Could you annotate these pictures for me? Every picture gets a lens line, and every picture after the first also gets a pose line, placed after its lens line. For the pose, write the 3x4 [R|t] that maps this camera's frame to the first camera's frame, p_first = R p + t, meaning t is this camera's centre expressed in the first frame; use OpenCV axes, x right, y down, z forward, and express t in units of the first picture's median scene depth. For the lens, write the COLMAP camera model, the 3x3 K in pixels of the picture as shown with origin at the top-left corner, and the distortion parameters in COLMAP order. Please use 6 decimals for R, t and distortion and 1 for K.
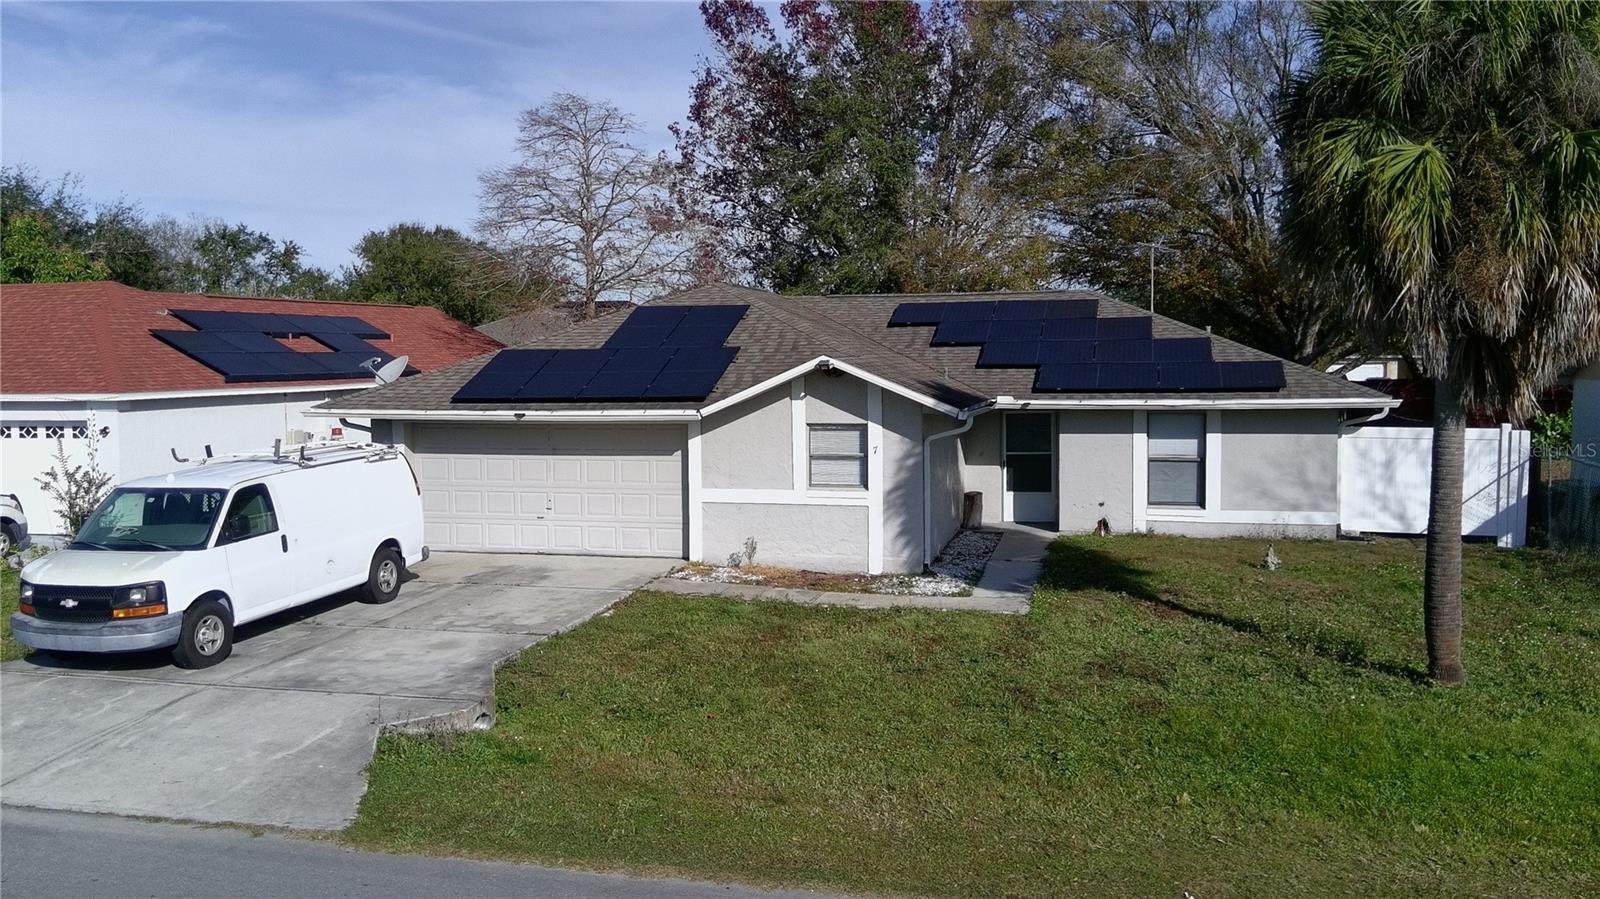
lens RADIAL K [[1328.9, 0, 791.2], [0, 1328.9, 448.1], [0, 0, 1]] dist [0.131651, -0.234035]
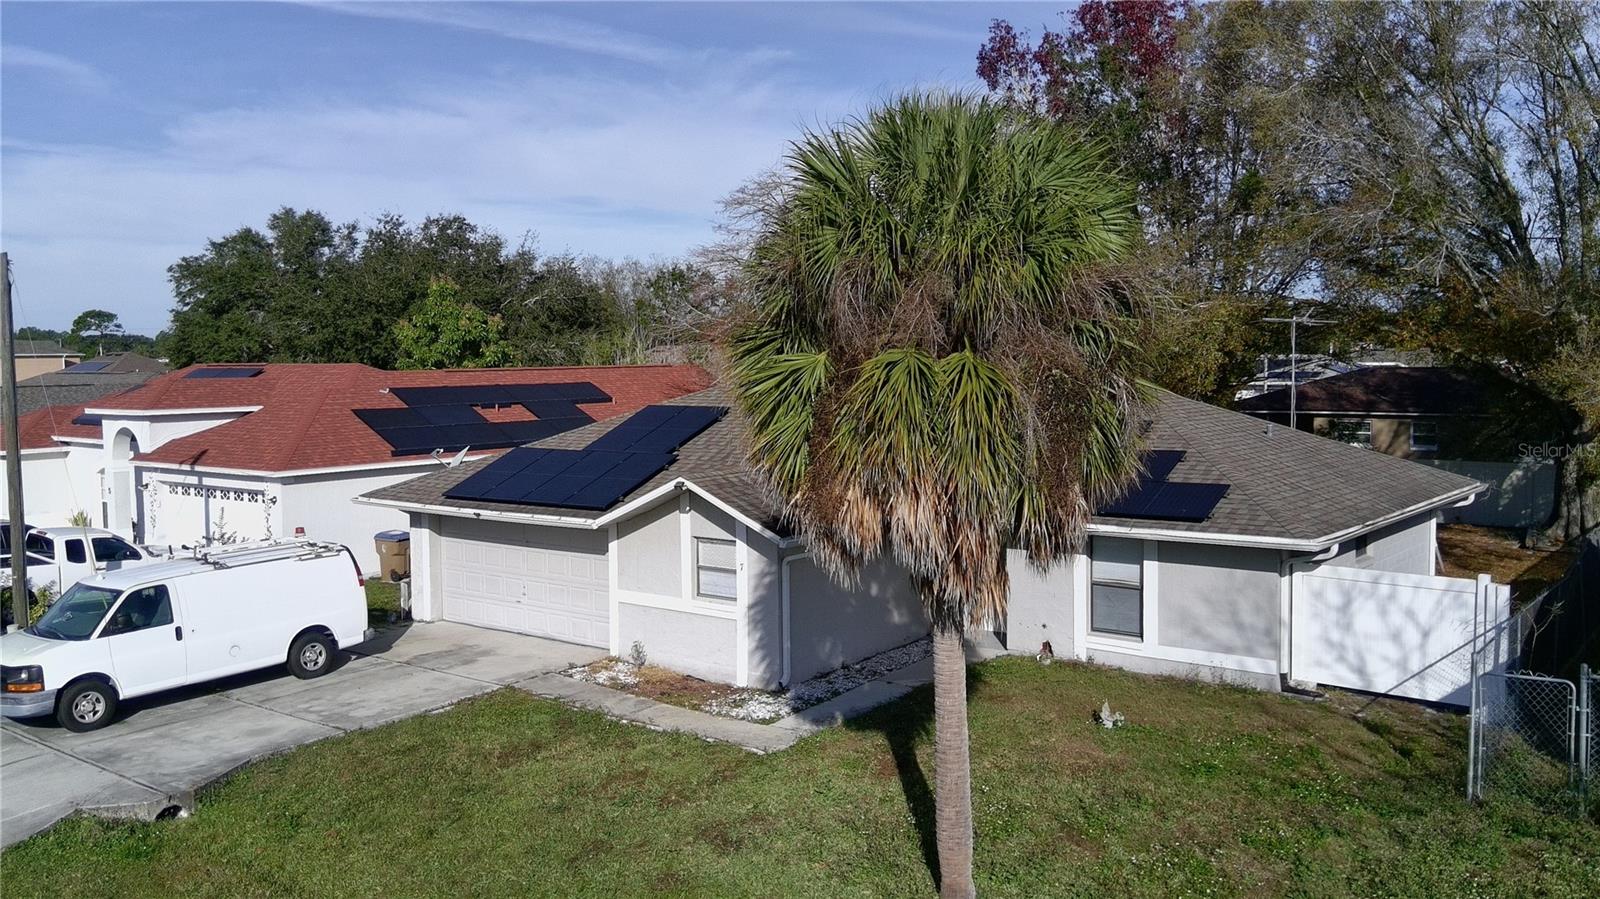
lens RADIAL K [[1334.3, 0, 800.0], [0, 1334.3, 449.5], [0, 0, 1]] dist [0.109454, -0.168831]
pose [[0.917695, 0.027893, -0.396305, 0.472423], [-0.026244, 0.999610, 0.009584, -0.092712], [0.396418, 0.001605, 0.918069, 0.059416]]
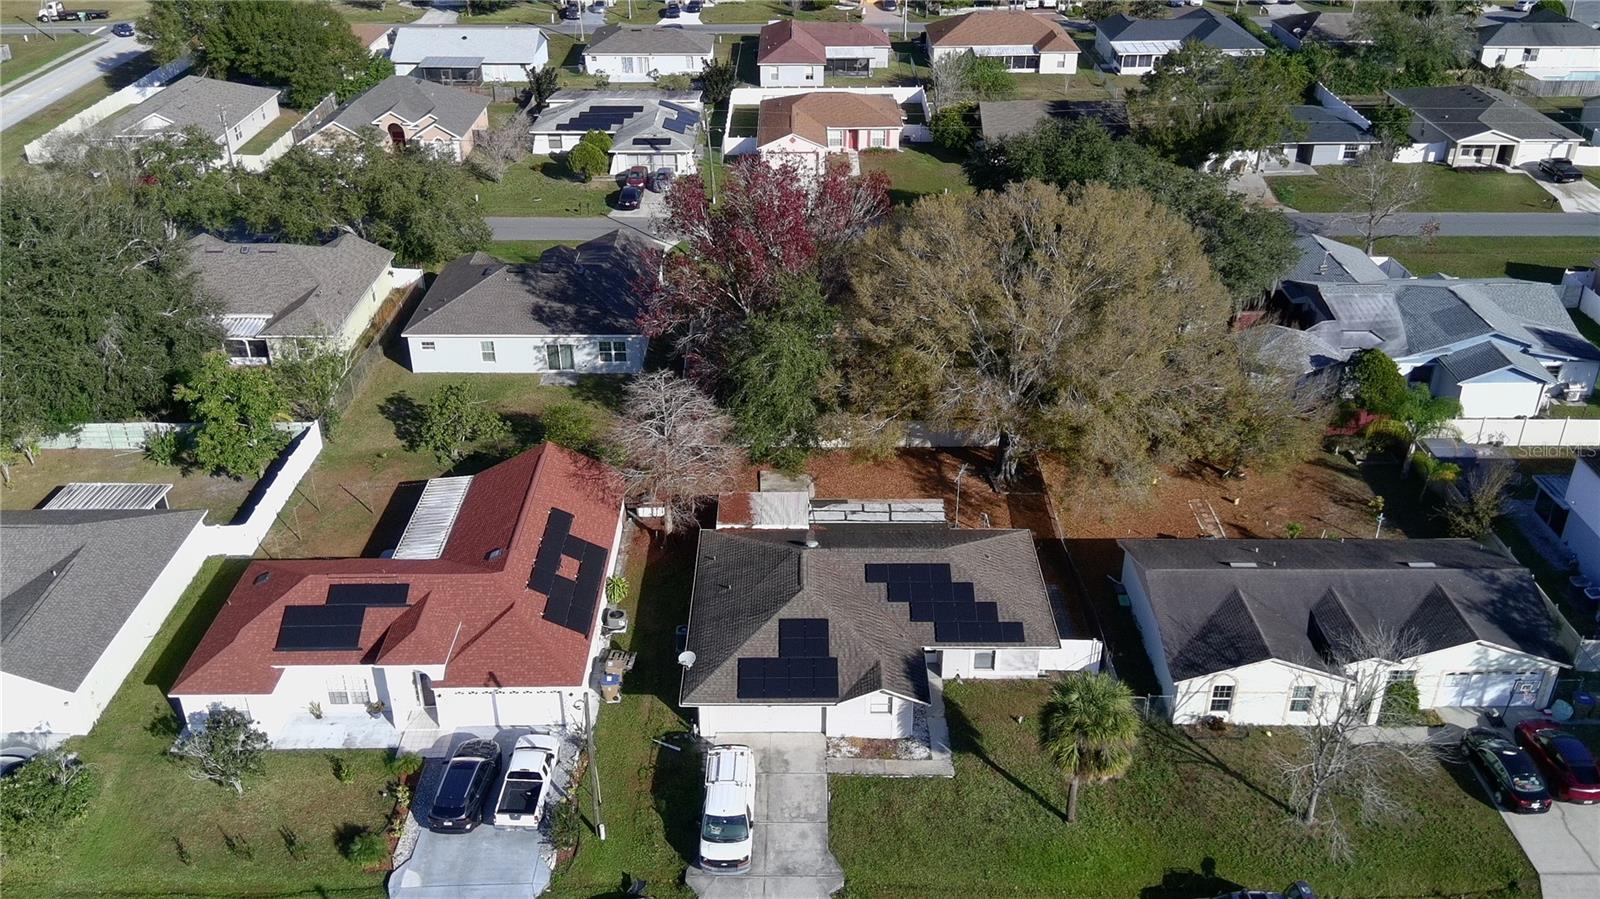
lens RADIAL K [[1328.9, 0, 791.2], [0, 1328.9, 448.1], [0, 0, 1]] dist [0.131651, -0.234035]
pose [[0.968066, -0.121095, 0.219510, -0.665706], [0.017491, 0.906092, 0.422720, -1.592457], [-0.250086, -0.405381, 0.879274, -1.164300]]
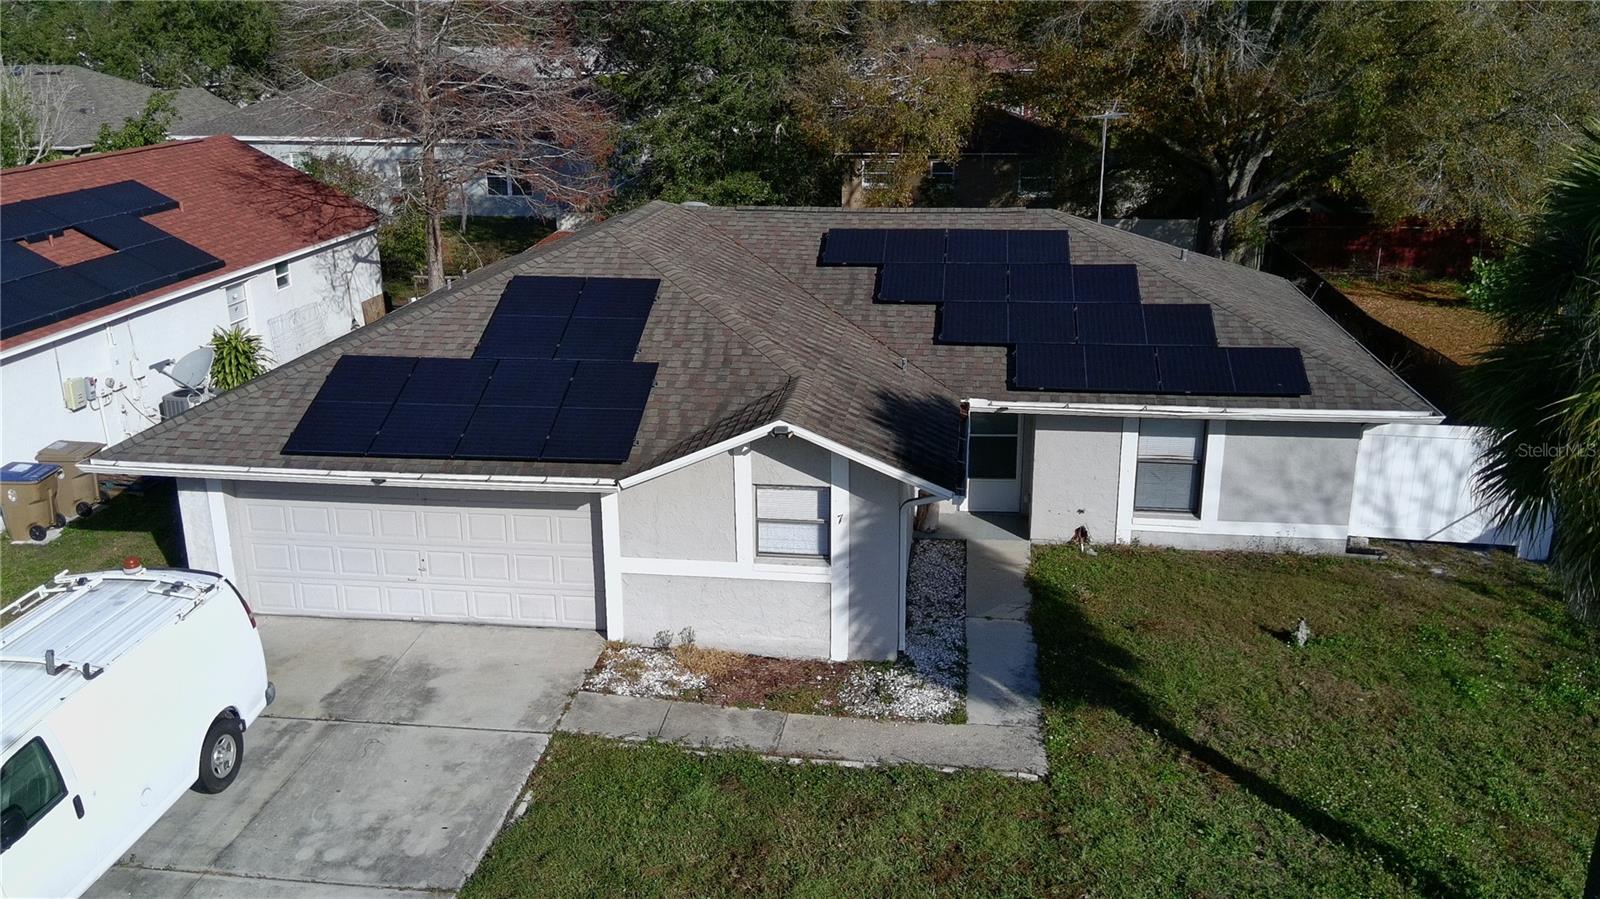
lens RADIAL K [[1328.9, 0, 791.2], [0, 1328.9, 448.1], [0, 0, 1]] dist [0.131651, -0.234035]
pose [[0.992409, -0.035828, 0.117644, -0.054567], [0.007492, 0.972458, 0.232959, -0.209720], [-0.122750, -0.230309, 0.965345, 0.217455]]
